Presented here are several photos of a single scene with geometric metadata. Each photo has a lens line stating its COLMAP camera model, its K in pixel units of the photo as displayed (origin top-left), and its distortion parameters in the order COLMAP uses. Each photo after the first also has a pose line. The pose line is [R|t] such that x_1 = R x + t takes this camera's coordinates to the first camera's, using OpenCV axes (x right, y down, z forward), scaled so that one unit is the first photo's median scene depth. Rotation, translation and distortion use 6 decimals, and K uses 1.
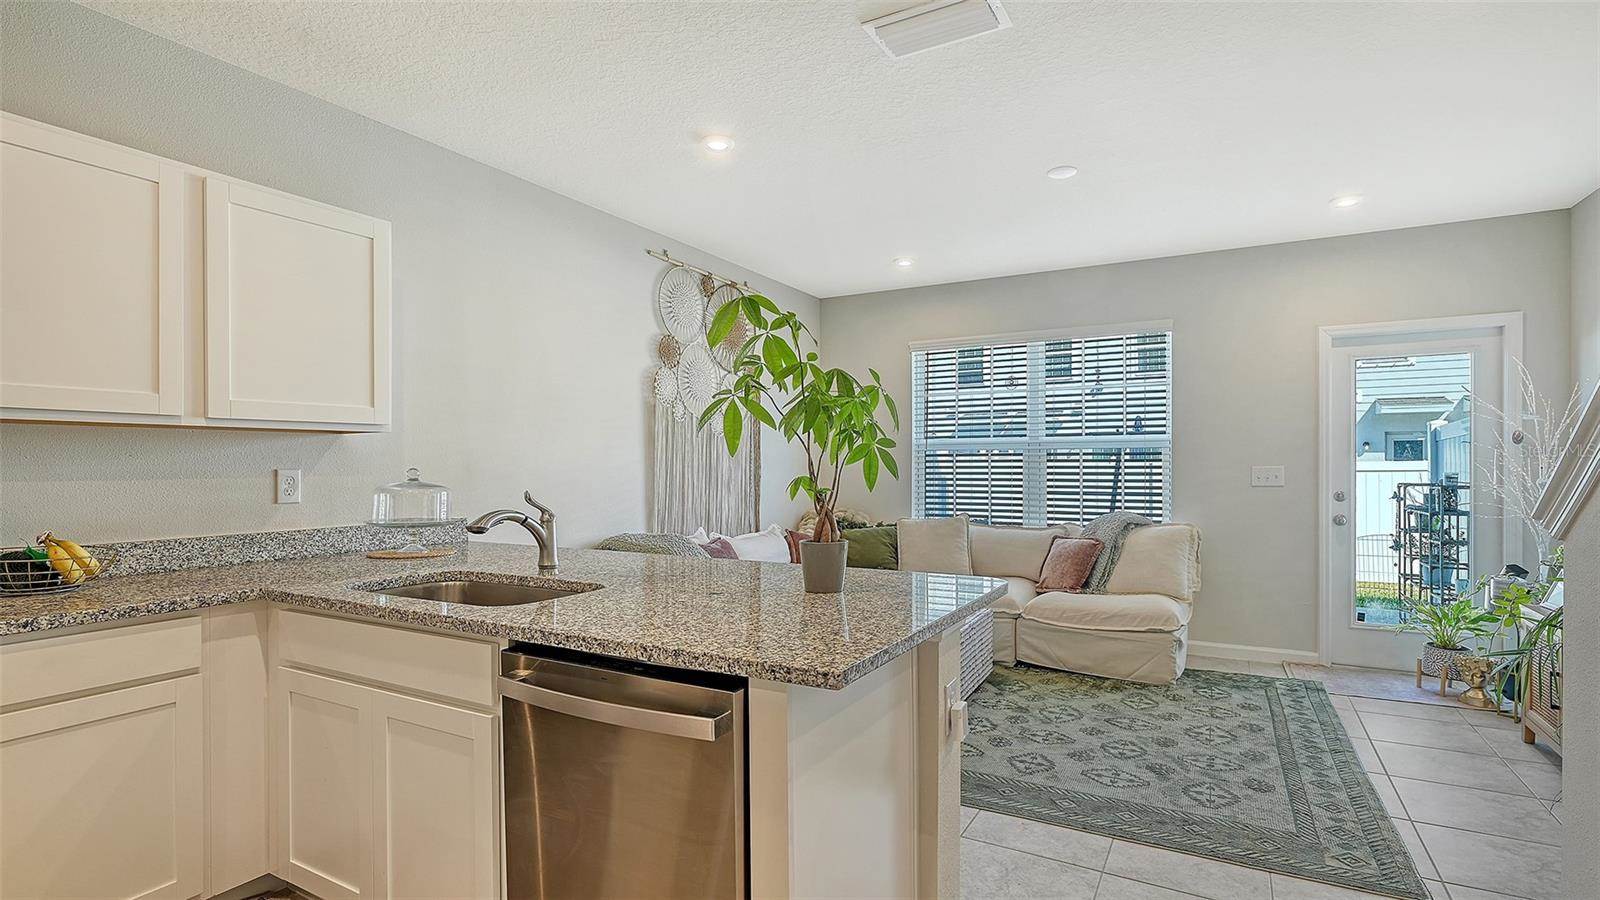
lens RADIAL K [[765.9, 0, 794.1], [0, 765.9, 474.3], [0, 0, 1]] dist [0.001727, 0.000339]
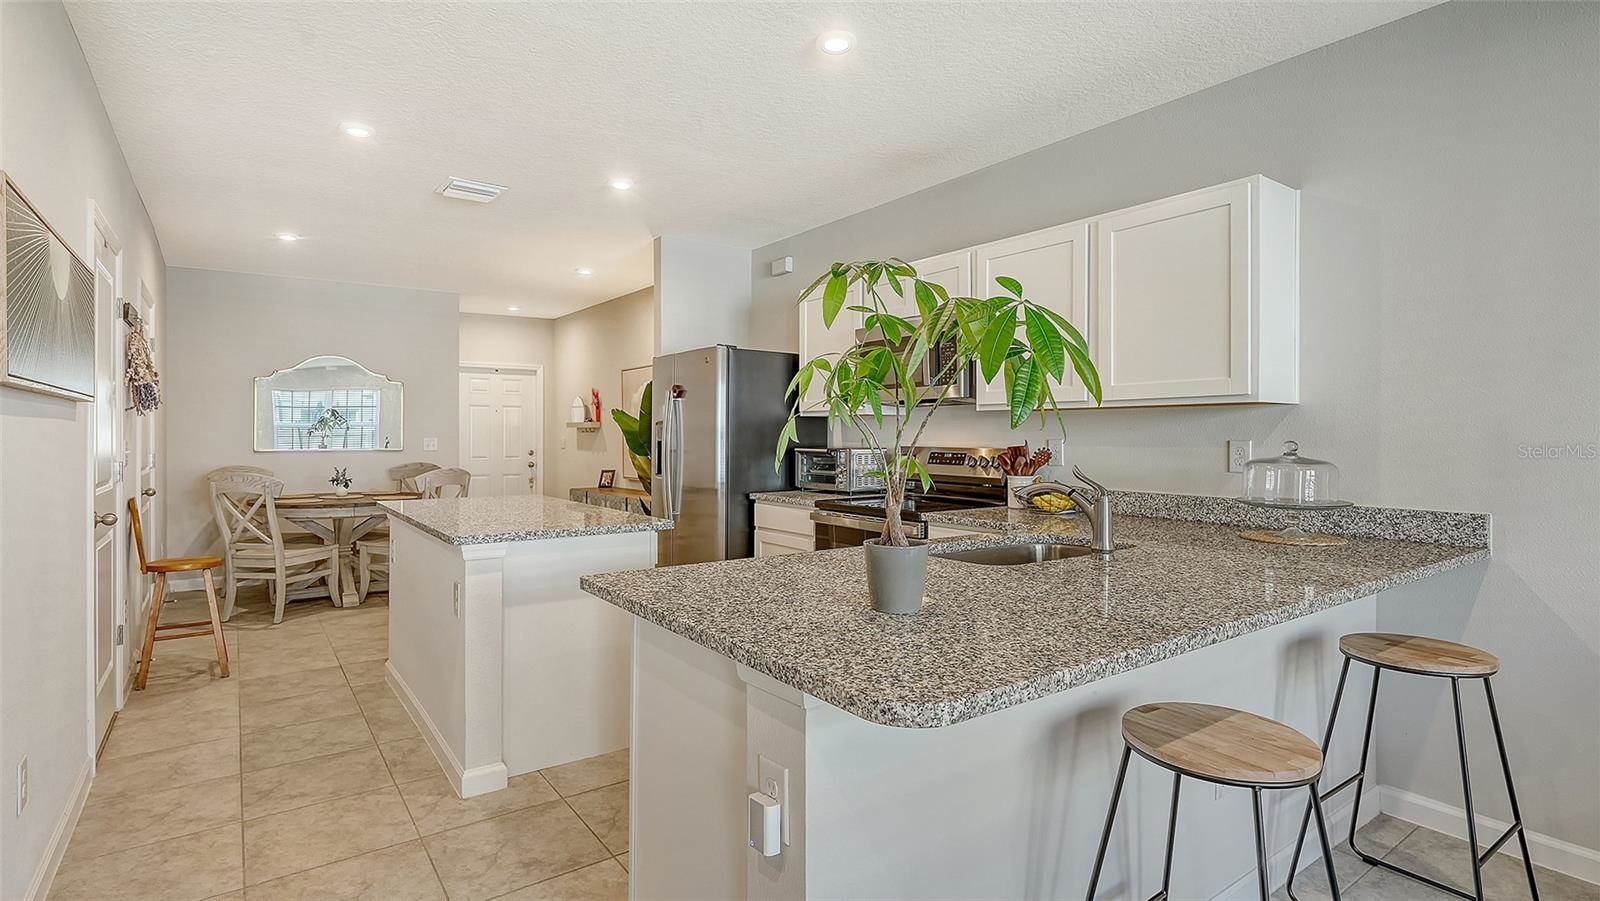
lens RADIAL K [[771.1, 0, 801.6], [0, 771.1, 440.2], [0, 0, 1]] dist [0.001247, 0.000015]
pose [[-0.410068, 0.011681, -0.911980, 0.360156], [-0.012731, 0.999747, 0.018530, -0.012621], [0.911966, 0.019209, -0.409816, 0.574766]]
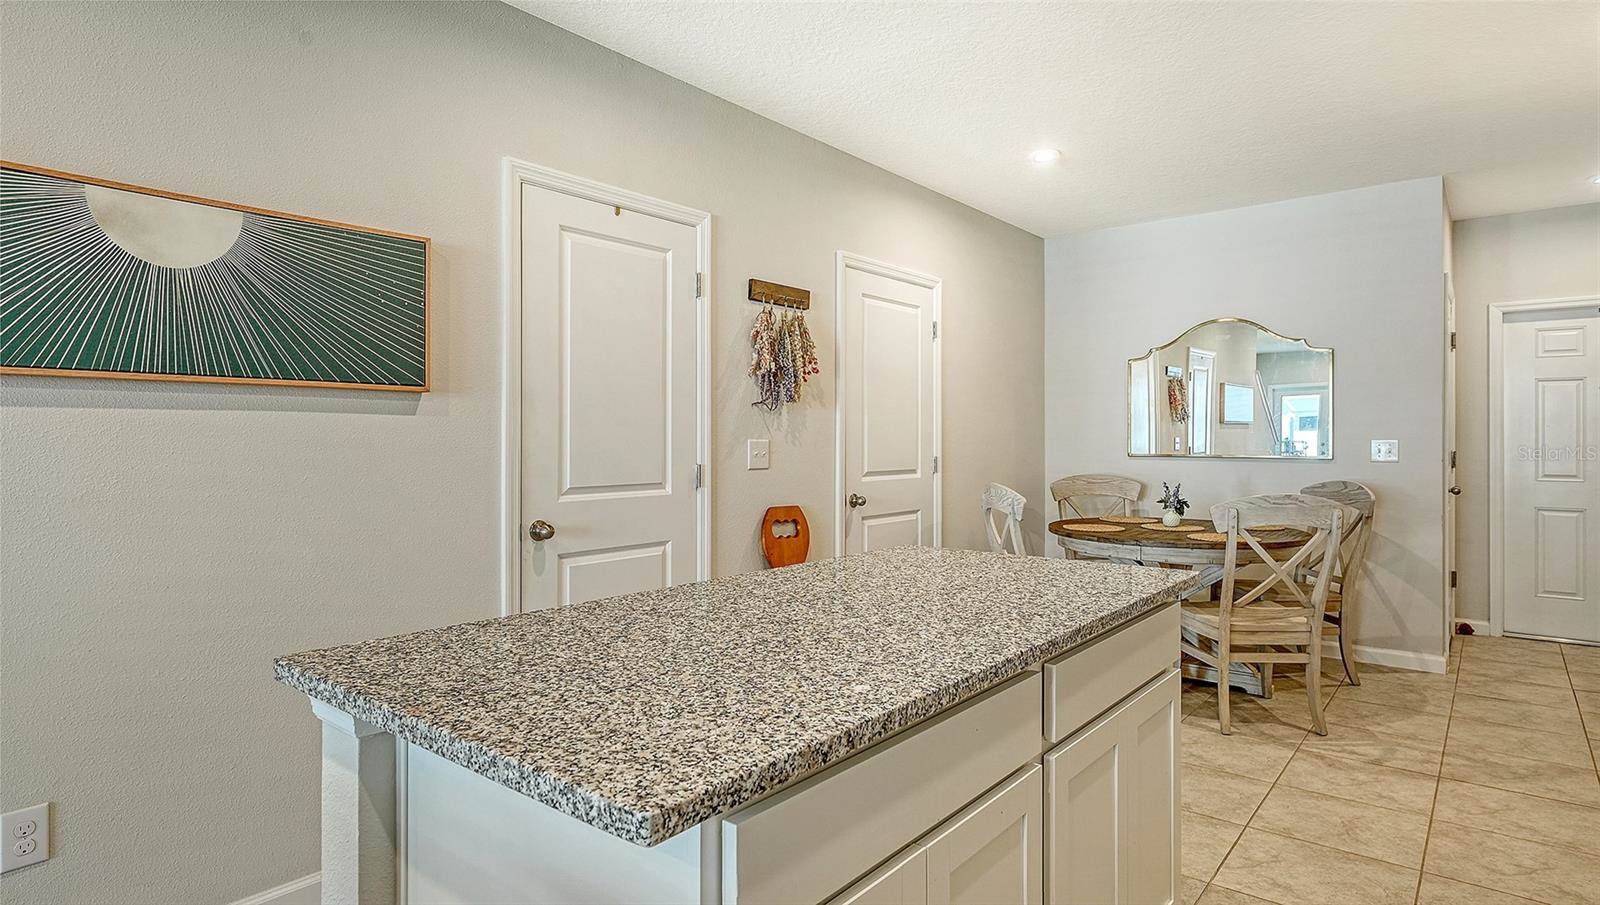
lens RADIAL K [[847.7, 0, 797.0], [0, 847.7, 441.3], [0, 0, 1]] dist [0.000302, -0.000247]
pose [[-0.983936, 0.005910, 0.178422, -0.311255], [0.009259, 0.999796, 0.017942, 0.000262], [-0.178280, 0.019306, -0.983790, 0.331383]]
